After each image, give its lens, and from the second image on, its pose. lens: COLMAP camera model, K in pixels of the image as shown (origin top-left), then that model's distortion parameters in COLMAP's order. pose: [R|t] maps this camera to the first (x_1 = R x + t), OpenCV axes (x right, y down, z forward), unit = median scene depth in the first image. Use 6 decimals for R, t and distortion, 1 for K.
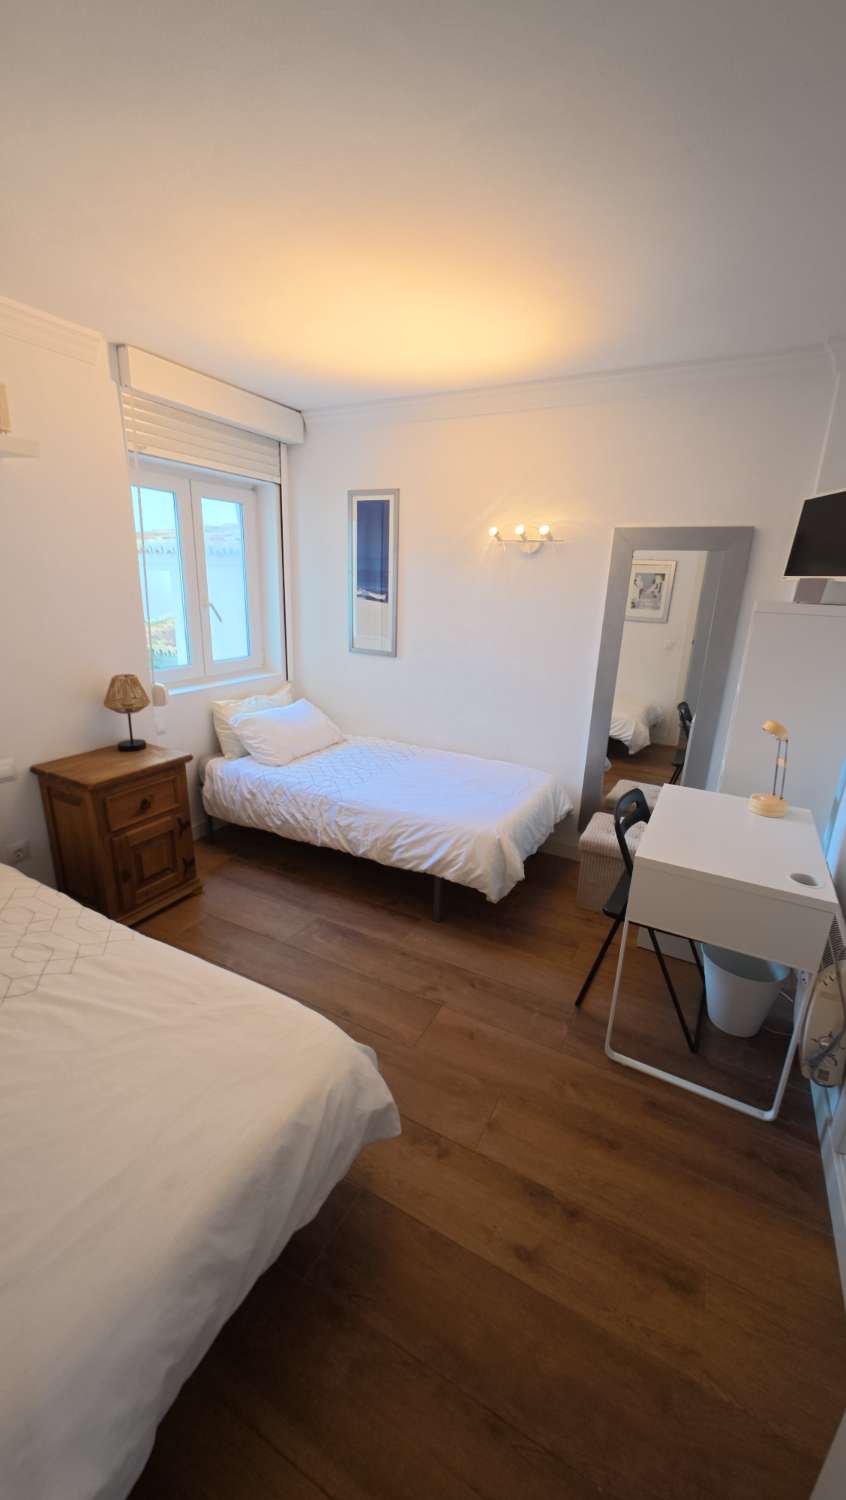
lens RADIAL K [[571.7, 0, 423.0], [0, 571.7, 750.0], [0, 0, 1]] dist [-0.002346, 0.000075]
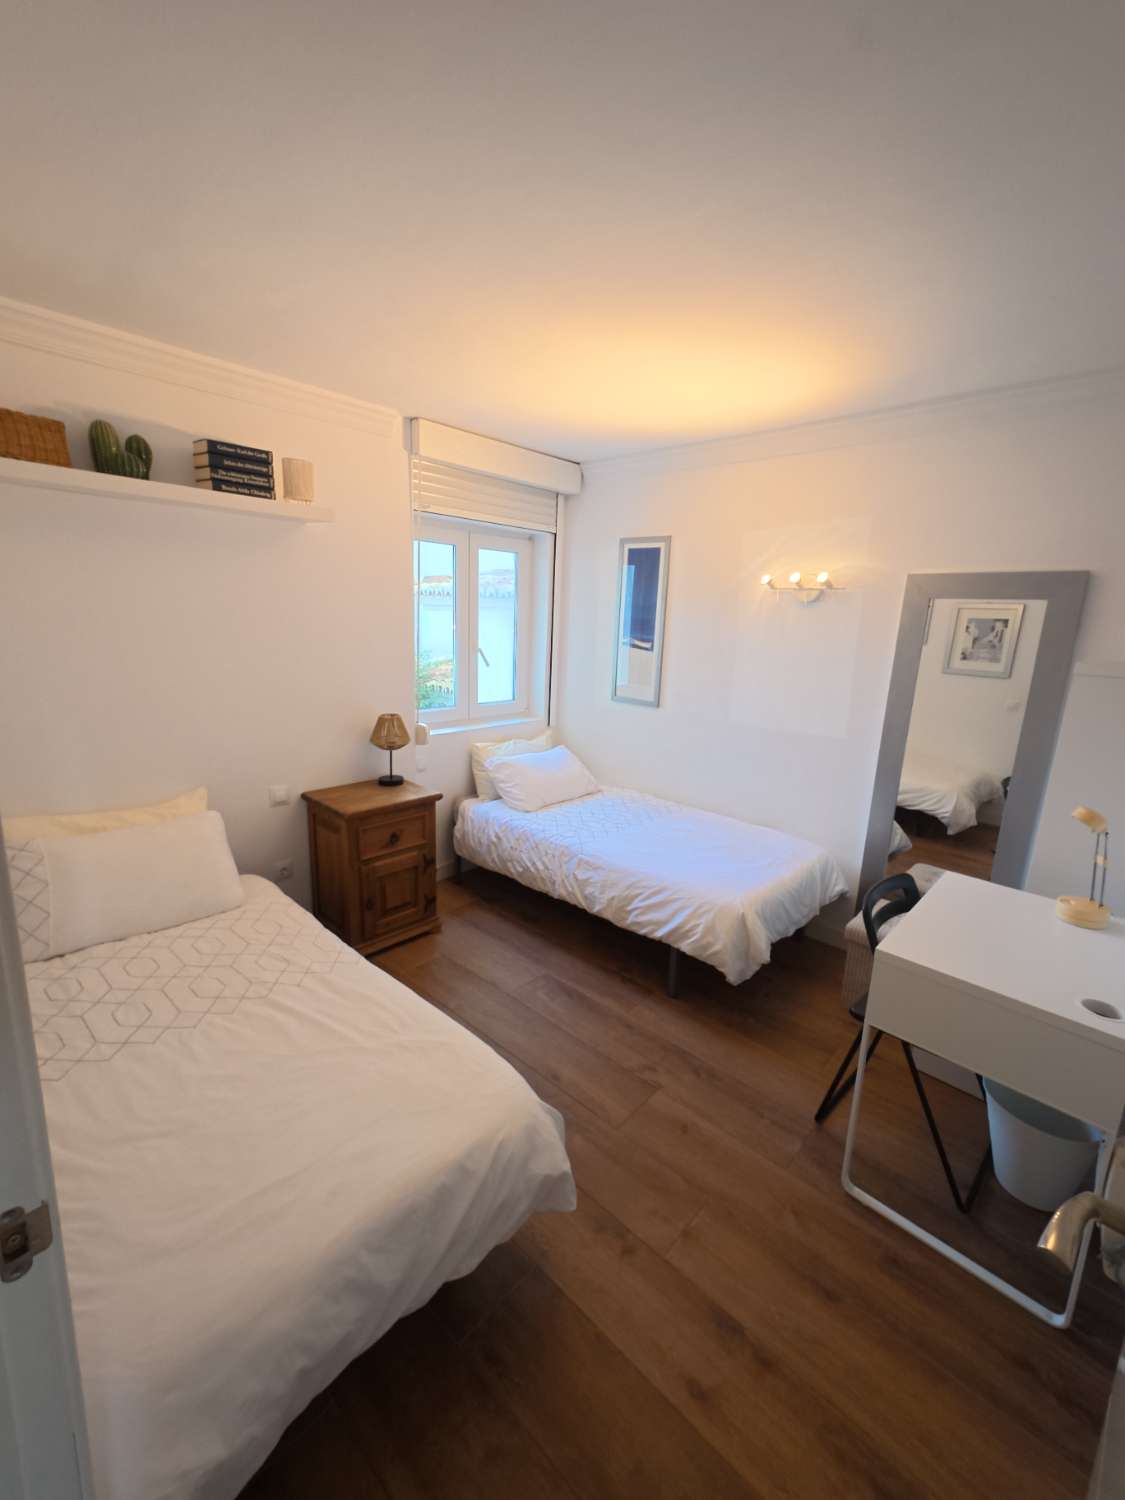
lens RADIAL K [[624.0, 0, 562.2], [0, 624.0, 749.9], [0, 0, 1]] dist [0.024753, 0.000660]
pose [[0.967828, 0.059385, -0.244503, 0.079669], [-0.079917, 0.993982, -0.074923, -0.003505], [0.238583, 0.092052, 0.966750, -0.047088]]
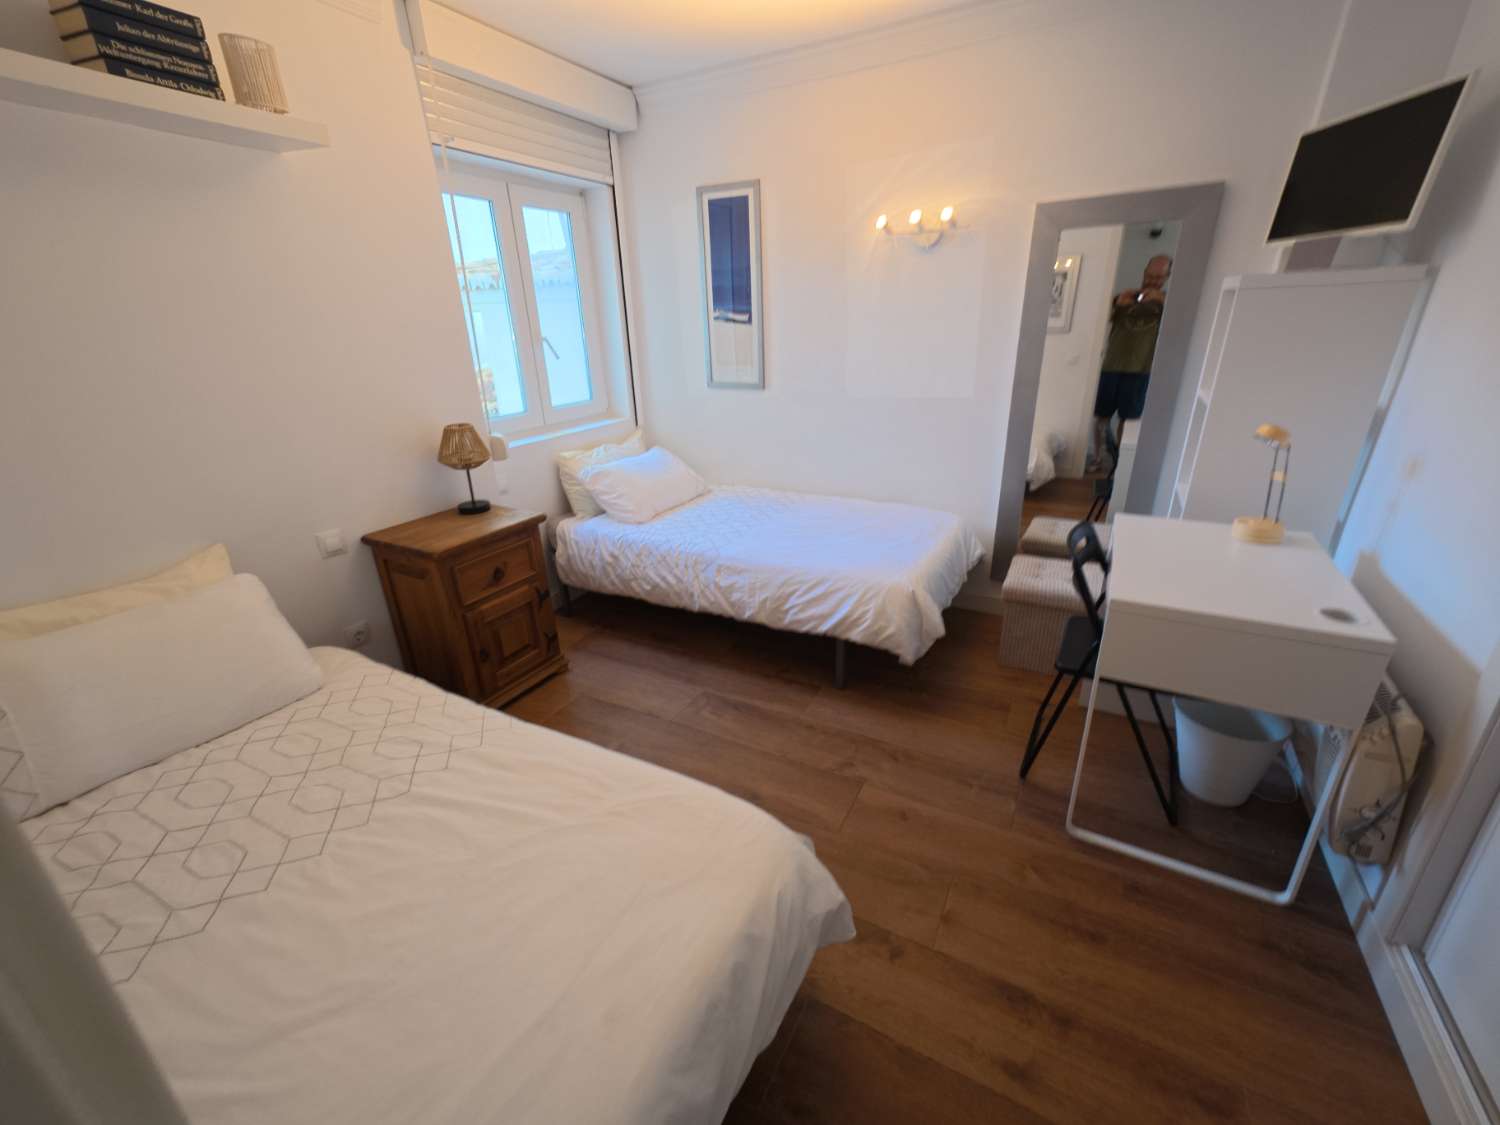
lens RADIAL K [[628.1, 0, 756.1], [0, 628.1, 560.4], [0, 0, 1]] dist [0.018565, 0.003575]
pose [[0.998144, -0.054874, -0.026414, -0.069257], [0.056907, 0.994873, 0.083602, 0.017504], [0.021691, -0.084950, 0.996149, 0.059533]]
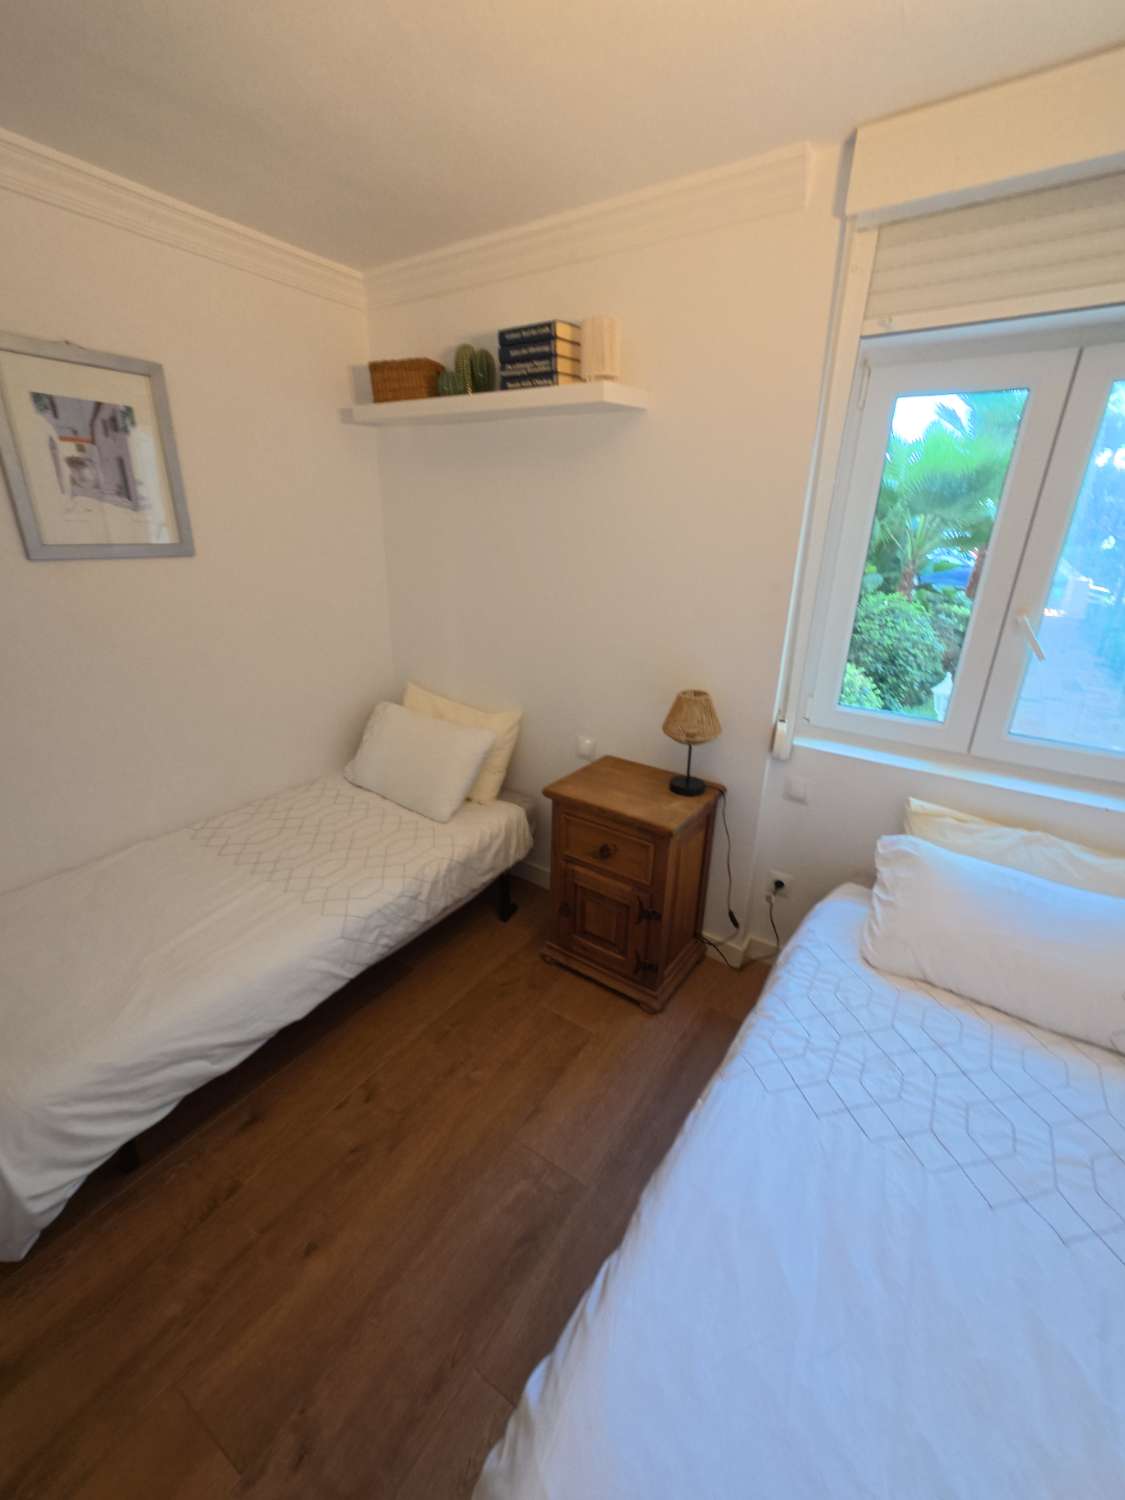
lens RADIAL K [[634.1, 0, 559.8], [0, 634.1, 750.0], [0, 0, 1]] dist [0.028426, 0.000565]
pose [[-0.091157, 0.324703, -0.941413, 0.269945], [-0.315107, 0.887370, 0.336575, -0.285742], [0.944668, 0.327327, 0.021426, 0.856880]]
